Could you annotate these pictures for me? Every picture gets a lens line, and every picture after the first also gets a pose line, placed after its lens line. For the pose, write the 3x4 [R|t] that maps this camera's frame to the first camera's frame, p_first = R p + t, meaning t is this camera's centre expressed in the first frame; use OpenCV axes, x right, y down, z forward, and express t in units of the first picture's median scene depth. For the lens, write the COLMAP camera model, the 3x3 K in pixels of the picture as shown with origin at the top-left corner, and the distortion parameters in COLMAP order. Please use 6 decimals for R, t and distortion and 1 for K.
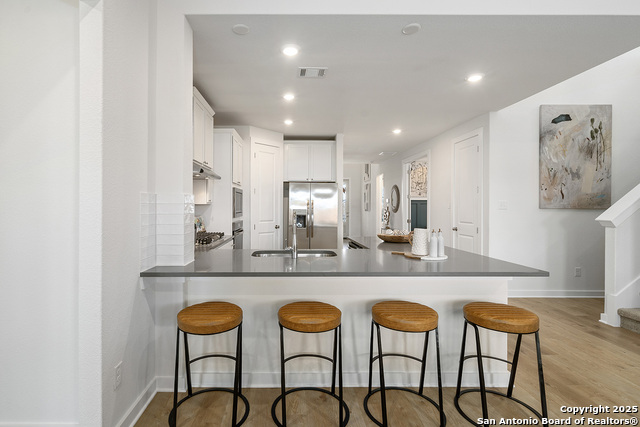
lens RADIAL K [[302.3, 0, 324.7], [0, 302.3, 205.4], [0, 0, 1]] dist [-0.004094, 0.010892]
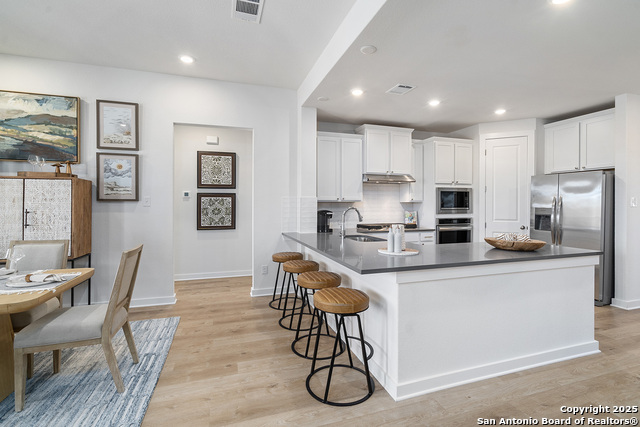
lens RADIAL K [[302.3, 0, 324.7], [0, 302.3, 205.4], [0, 0, 1]] dist [-0.004094, 0.010892]
pose [[0.317812, 0.001854, -0.948152, 0.504017], [0.001522, 0.999996, 0.002466, 0.003700], [0.948153, -0.002227, 0.317808, 0.179126]]
